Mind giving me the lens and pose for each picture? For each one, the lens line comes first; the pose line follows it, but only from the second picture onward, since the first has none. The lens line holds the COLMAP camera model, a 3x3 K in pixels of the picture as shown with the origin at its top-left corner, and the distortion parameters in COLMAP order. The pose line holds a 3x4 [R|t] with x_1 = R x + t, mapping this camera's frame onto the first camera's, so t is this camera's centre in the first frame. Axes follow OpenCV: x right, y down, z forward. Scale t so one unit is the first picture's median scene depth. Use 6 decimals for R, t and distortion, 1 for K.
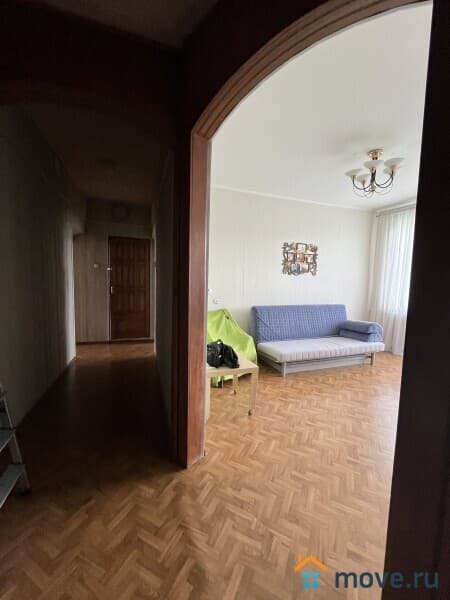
lens RADIAL K [[243.1, 0, 222.4], [0, 243.1, 300.6], [0, 0, 1]] dist [-0.001031, -0.000169]
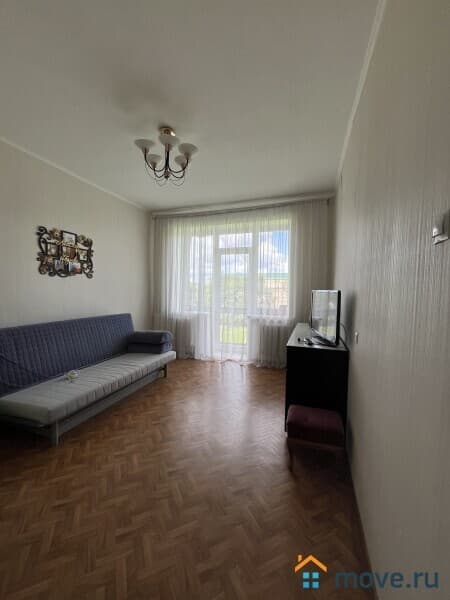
lens RADIAL K [[243.1, 0, 225.7], [0, 243.1, 300.2], [0, 0, 1]] dist [-0.001031, -0.000169]
pose [[0.614326, -0.044152, 0.787816, 0.042124], [0.062918, 0.997995, 0.006868, -0.014819], [-0.786540, 0.045348, 0.615872, 0.220792]]
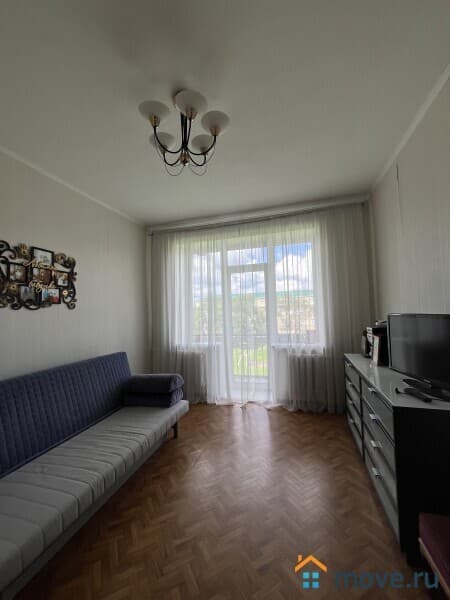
lens RADIAL K [[243.1, 0, 226.8], [0, 243.1, 299.9], [0, 0, 1]] dist [-0.001031, -0.000169]
pose [[0.572392, -0.002320, 0.819977, 0.125720], [0.110472, 0.991097, -0.074312, -0.044334], [-0.812505, 0.133120, 0.567552, 0.401750]]
